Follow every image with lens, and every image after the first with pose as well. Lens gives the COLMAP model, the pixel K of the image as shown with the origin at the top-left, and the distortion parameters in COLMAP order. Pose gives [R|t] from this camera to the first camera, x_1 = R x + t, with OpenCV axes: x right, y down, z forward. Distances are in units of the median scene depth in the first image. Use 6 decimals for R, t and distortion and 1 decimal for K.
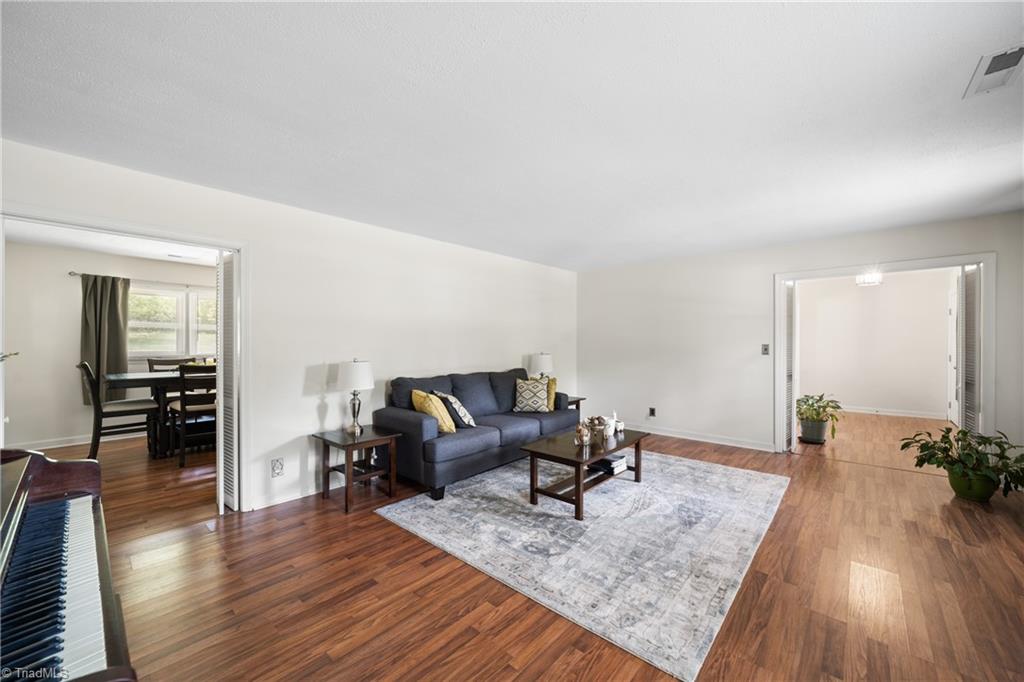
lens RADIAL K [[395.3, 0, 526.7], [0, 395.3, 339.5], [0, 0, 1]] dist [-0.007438, 0.001210]
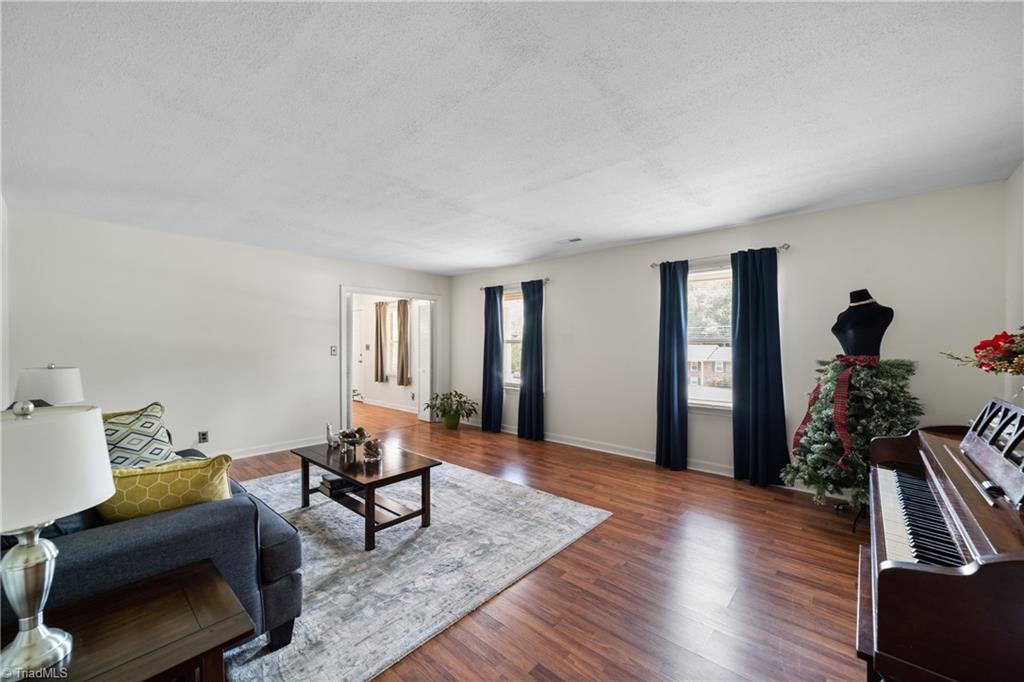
lens RADIAL K [[395.3, 0, 518.6], [0, 395.3, 349.6], [0, 0, 1]] dist [-0.007438, 0.001210]
pose [[0.007063, -0.012287, 0.999900, -0.941944], [-0.007647, 0.999895, 0.012341, 0.007057], [-0.999946, -0.007734, 0.006968, 0.869199]]
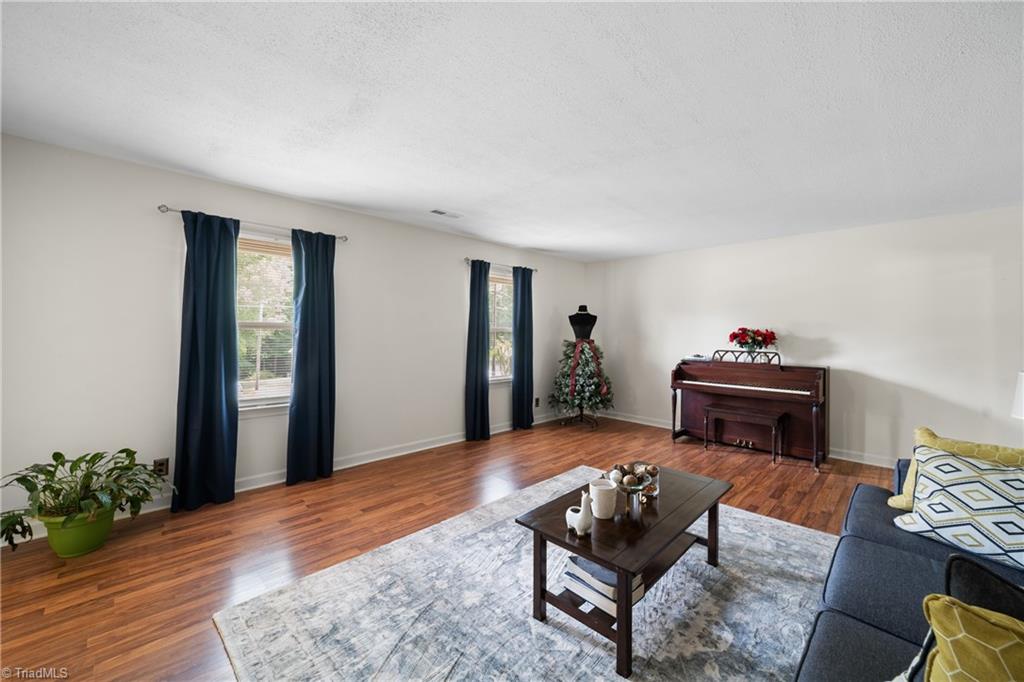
lens RADIAL K [[395.3, 0, 520.9], [0, 395.3, 333.8], [0, 0, 1]] dist [-0.007438, 0.001210]
pose [[-0.998090, -0.009986, 0.060967, 0.398913], [-0.010231, 0.999941, -0.003717, 0.012180], [-0.060926, -0.004334, -0.998133, 2.137633]]
